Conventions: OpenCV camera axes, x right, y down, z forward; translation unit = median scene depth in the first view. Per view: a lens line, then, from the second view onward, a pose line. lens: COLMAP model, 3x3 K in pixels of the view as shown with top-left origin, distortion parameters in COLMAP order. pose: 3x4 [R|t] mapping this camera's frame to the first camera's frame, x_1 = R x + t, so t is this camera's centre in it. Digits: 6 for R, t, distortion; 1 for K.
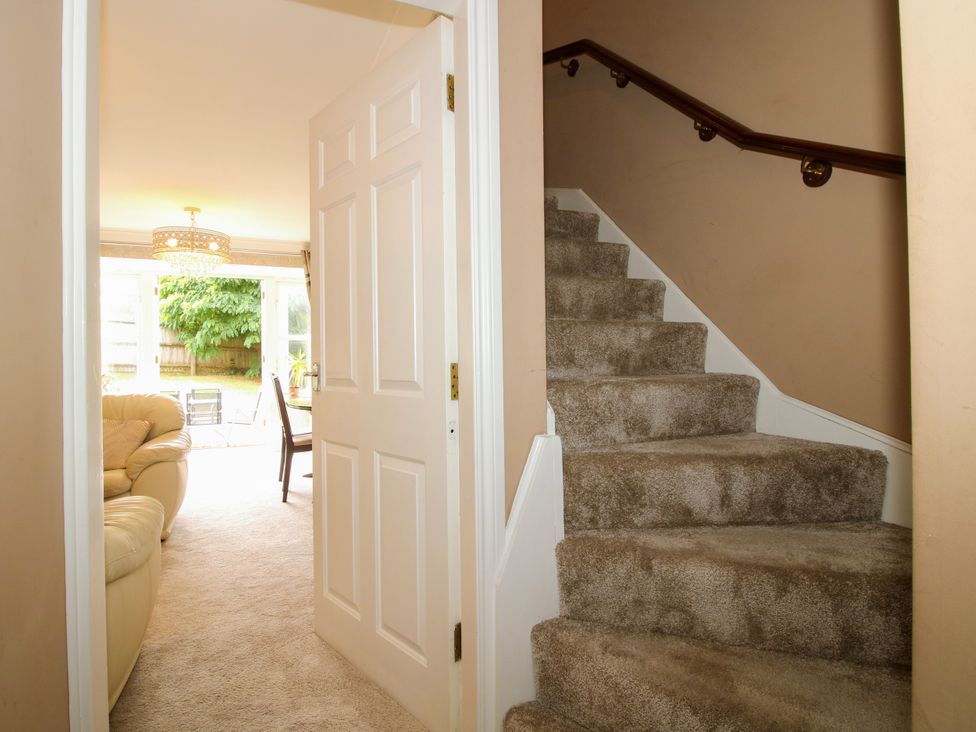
lens RADIAL K [[537.1, 0, 479.1], [0, 537.1, 359.4], [0, 0, 1]] dist [0.004720, -0.020474]
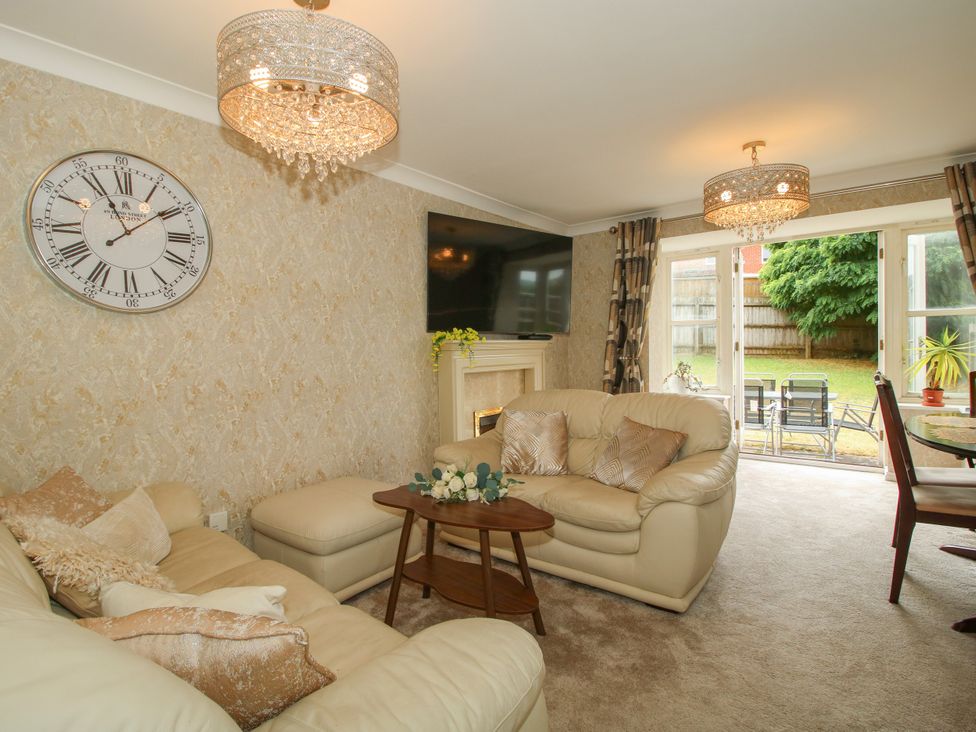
lens RADIAL K [[513.3, 0, 490.7], [0, 513.3, 360.2], [0, 0, 1]] dist [-0.001023, -0.000707]
pose [[0.485260, 0.022677, -0.874076, -0.052274], [0.013808, 0.999340, 0.033593, -0.008599], [0.874261, -0.028371, 0.484627, 0.194420]]
